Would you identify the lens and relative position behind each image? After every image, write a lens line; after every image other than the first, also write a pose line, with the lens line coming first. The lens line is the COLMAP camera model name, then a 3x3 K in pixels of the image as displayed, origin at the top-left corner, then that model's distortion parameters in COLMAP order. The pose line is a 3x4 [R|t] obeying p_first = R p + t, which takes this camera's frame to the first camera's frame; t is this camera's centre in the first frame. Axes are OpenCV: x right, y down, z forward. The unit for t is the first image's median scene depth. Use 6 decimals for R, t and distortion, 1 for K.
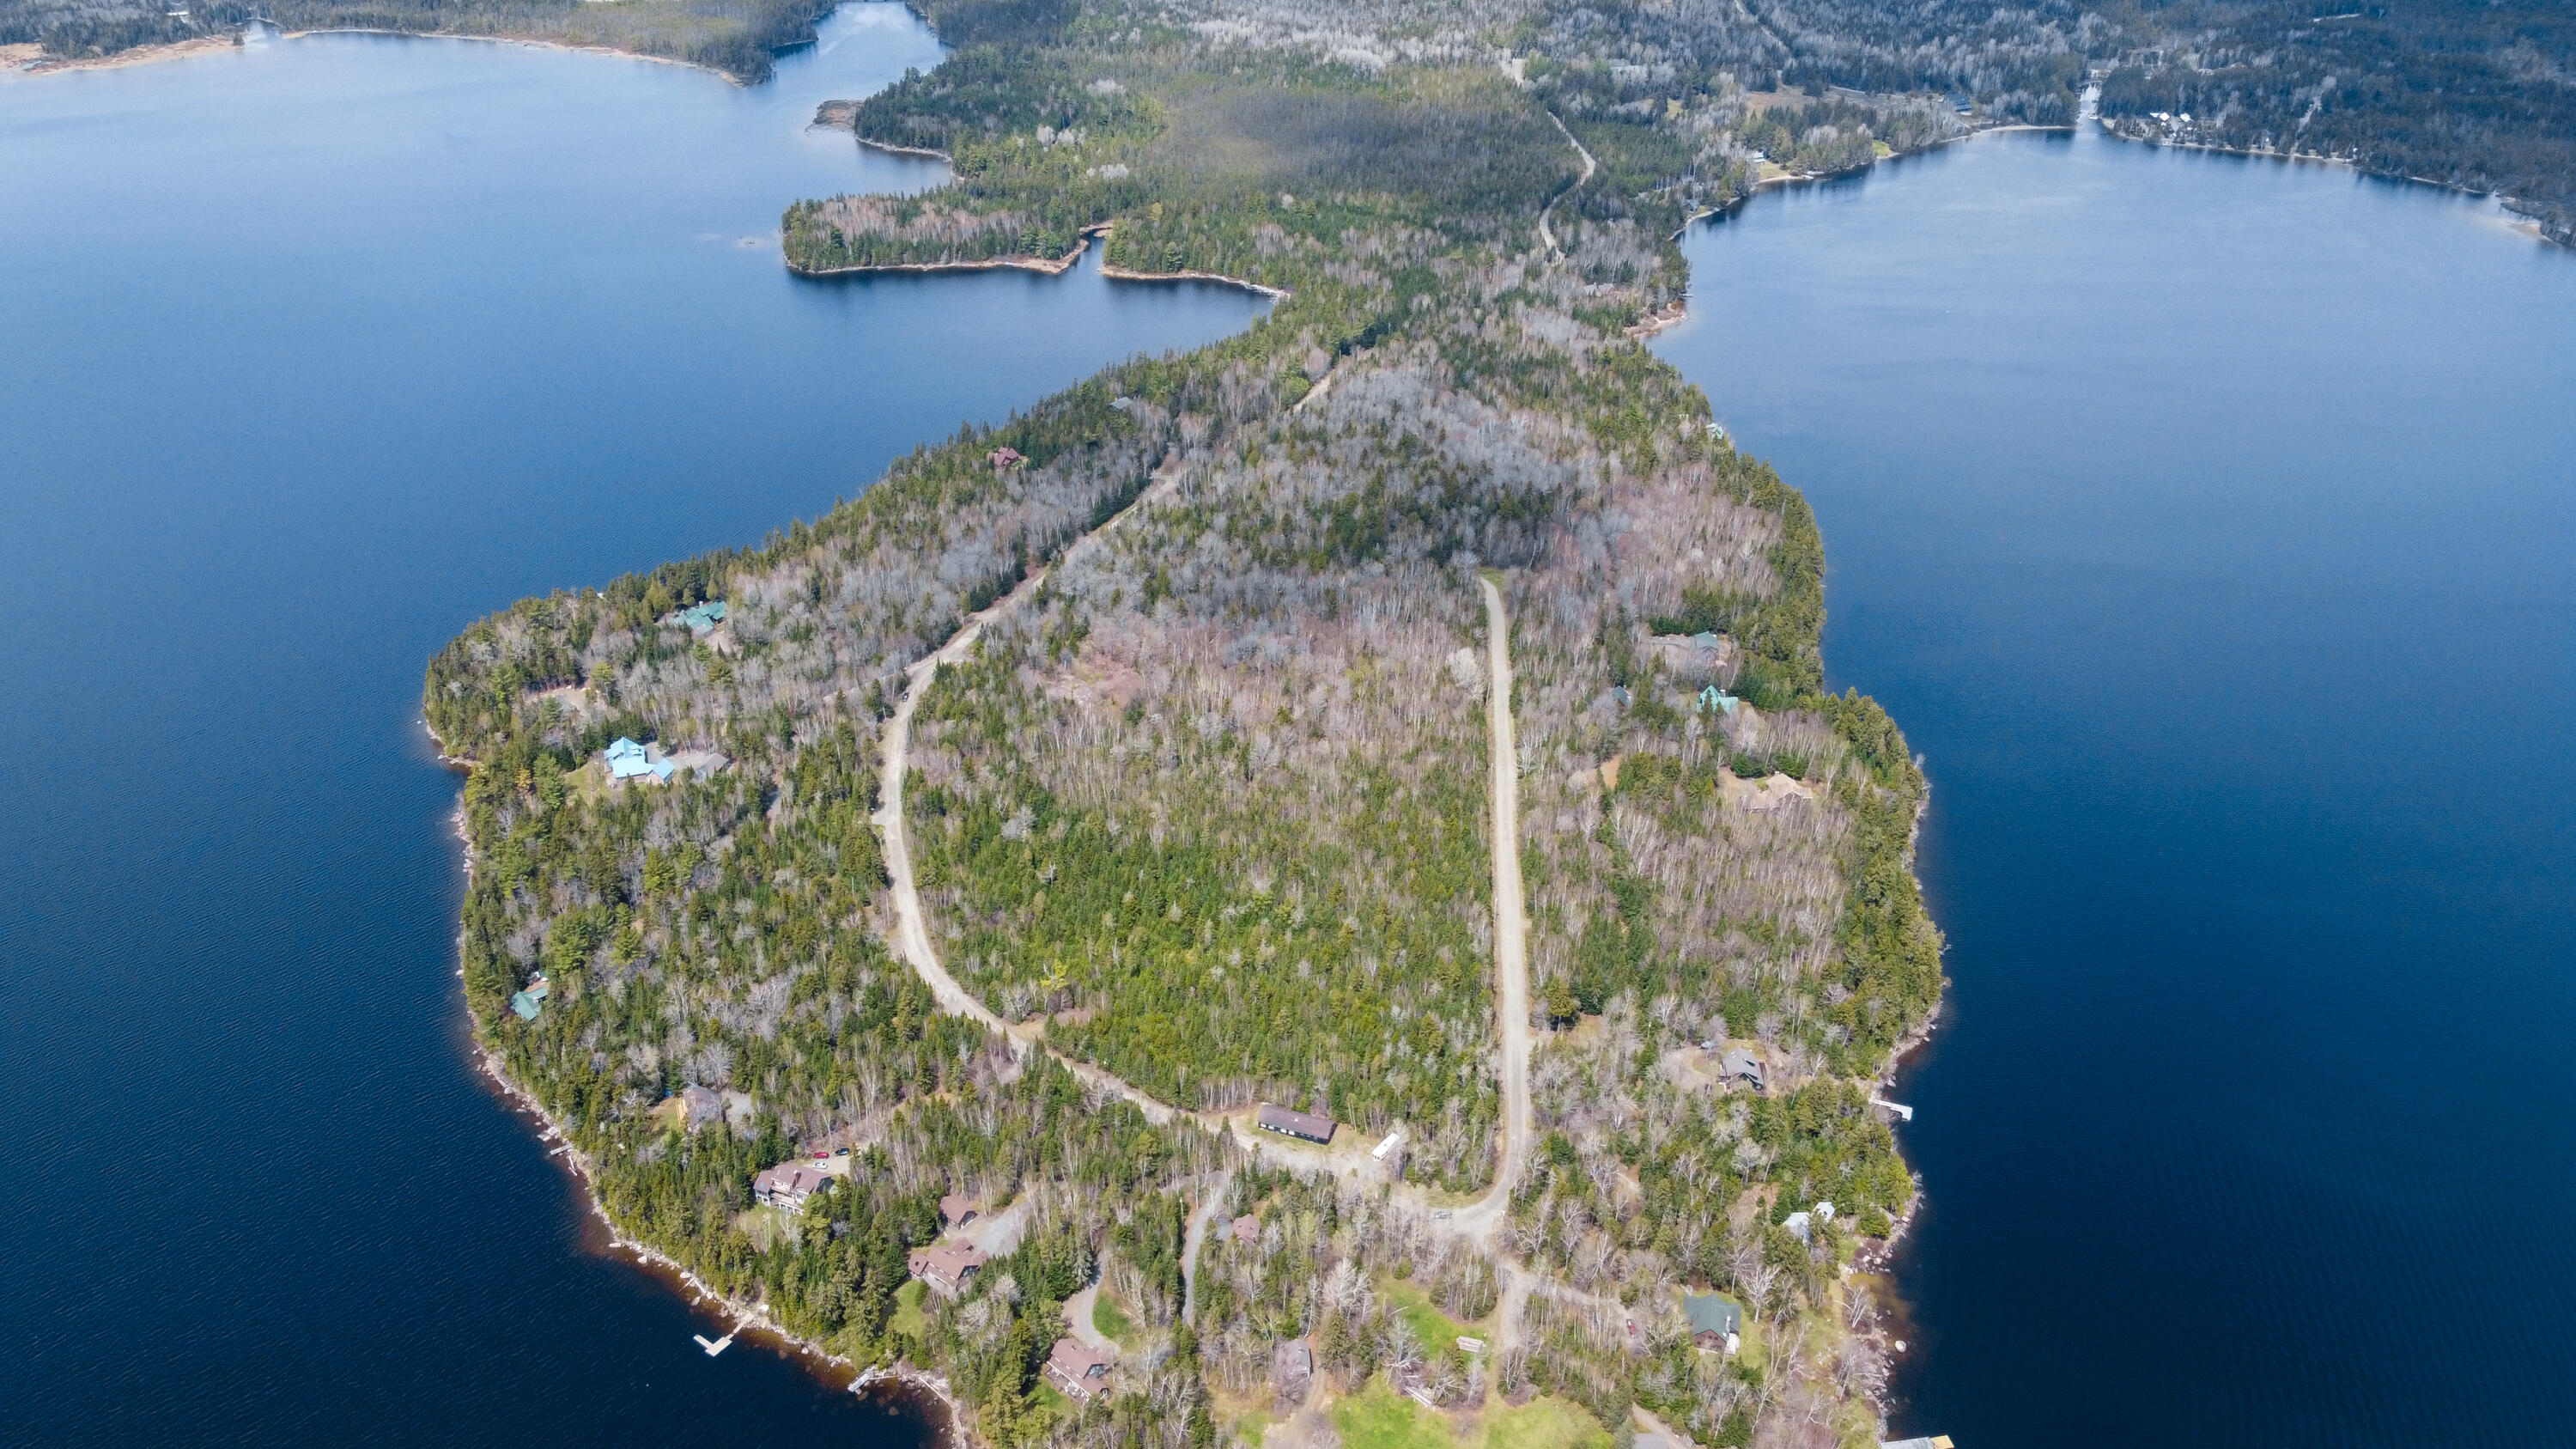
lens RADIAL K [[1954.1, 0, 1283.8], [0, 1954.1, 716.4], [0, 0, 1]] dist [-0.004767, -0.002015]
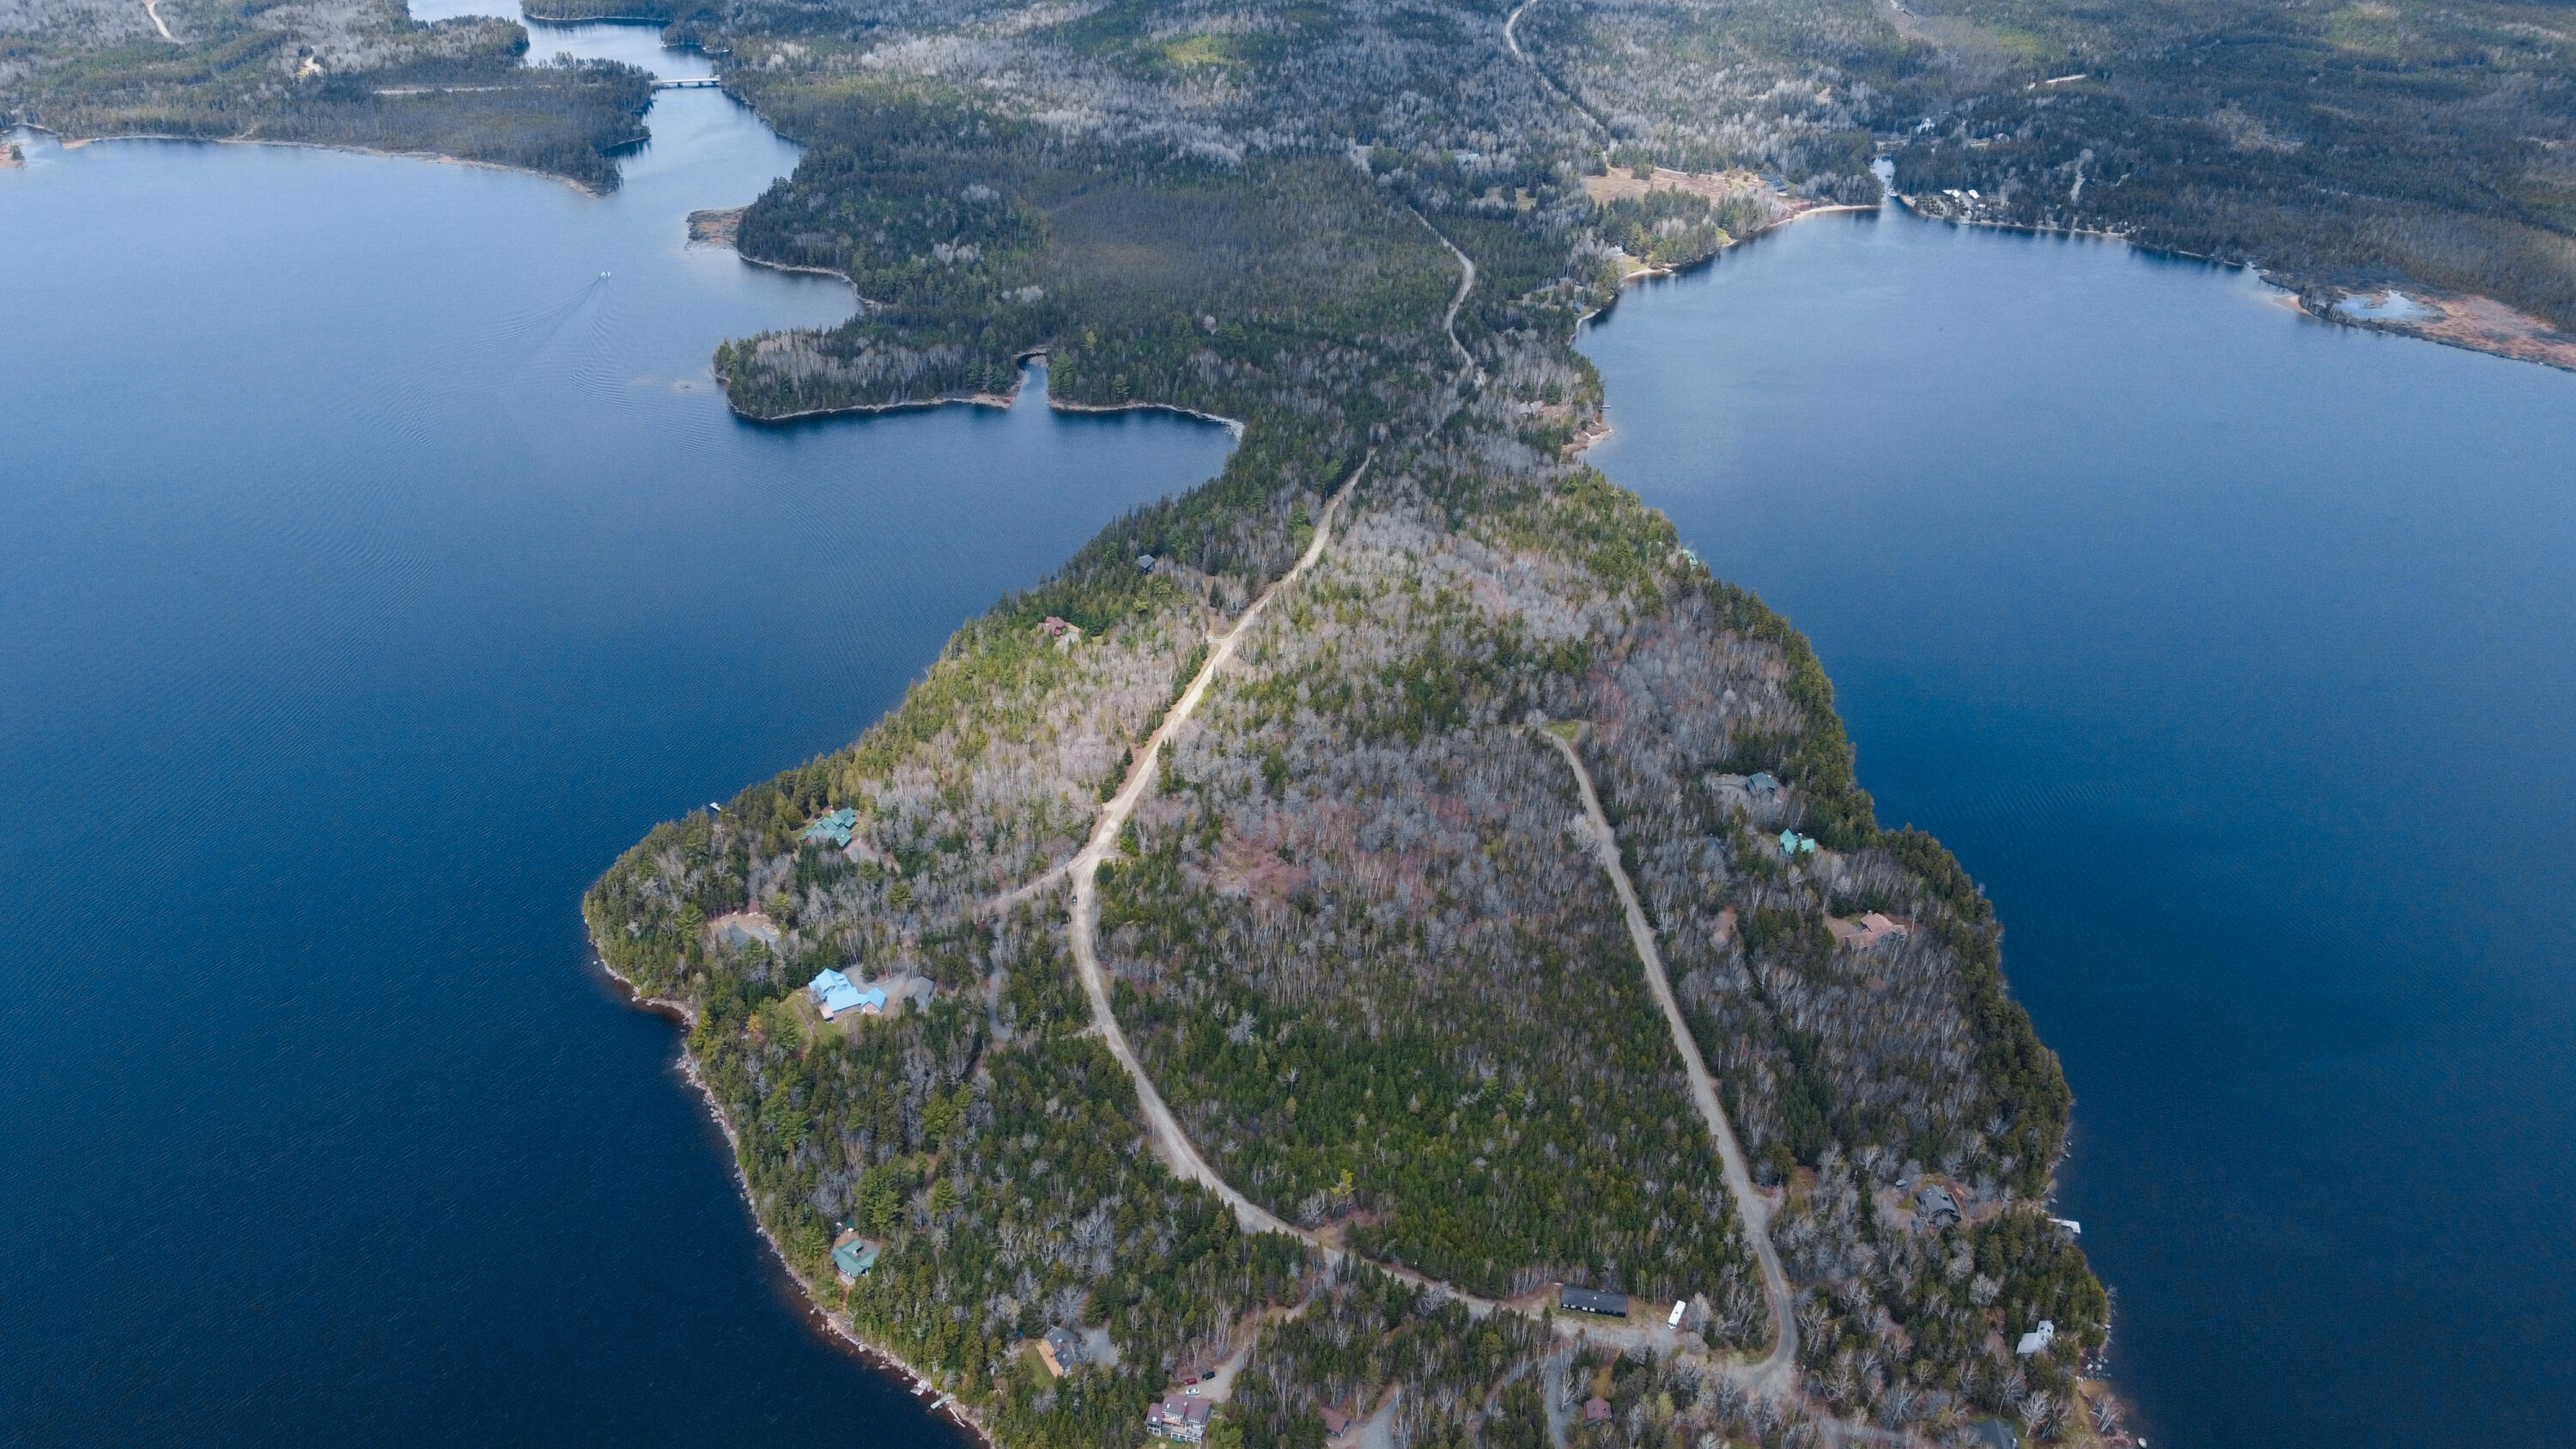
lens RADIAL K [[1954.1, 0, 1283.8], [0, 1954.1, 716.4], [0, 0, 1]] dist [-0.004767, -0.002015]
pose [[0.985790, -0.070476, 0.152483, -0.217262], [0.068808, 0.997499, 0.016190, -0.109843], [-0.153242, -0.005468, 0.988174, -0.065547]]
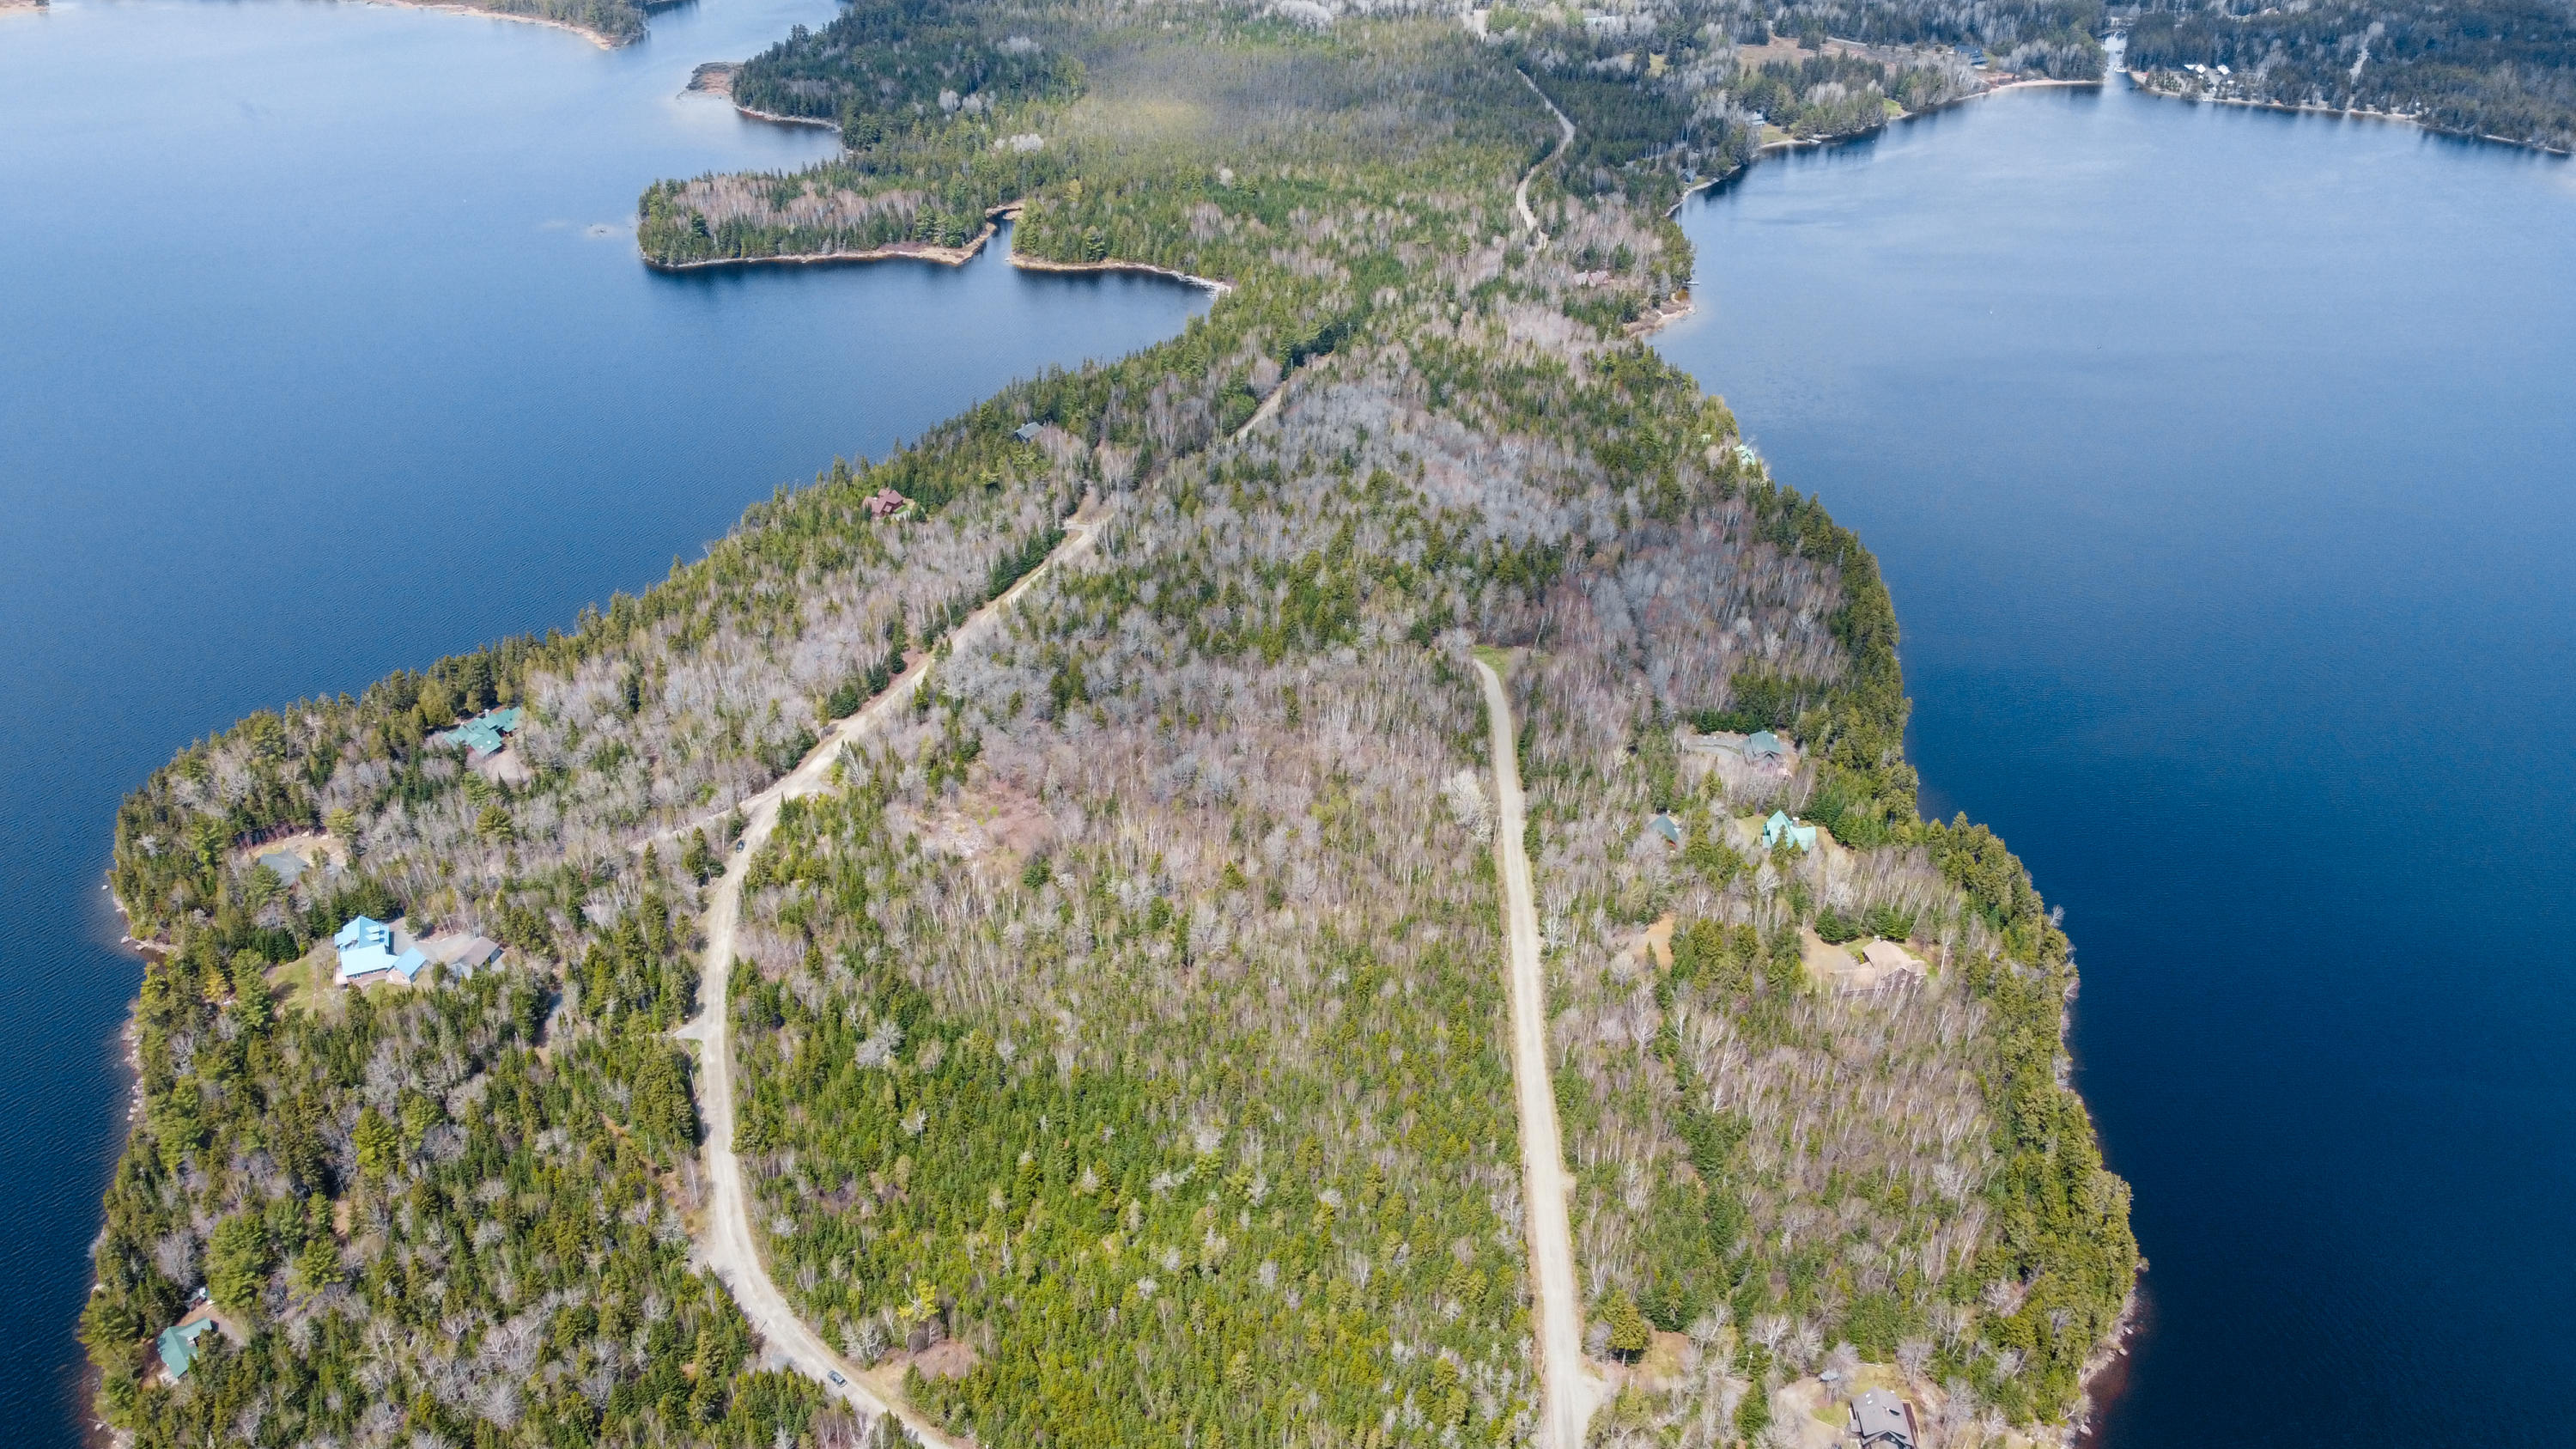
lens RADIAL K [[1954.1, 0, 1283.8], [0, 1954.1, 716.4], [0, 0, 1]] dist [-0.004767, -0.002015]
pose [[0.999501, -0.017053, 0.026588, 0.000527], [0.016512, 0.999655, 0.020419, -0.067023], [-0.026927, -0.019970, 0.999438, 0.207983]]
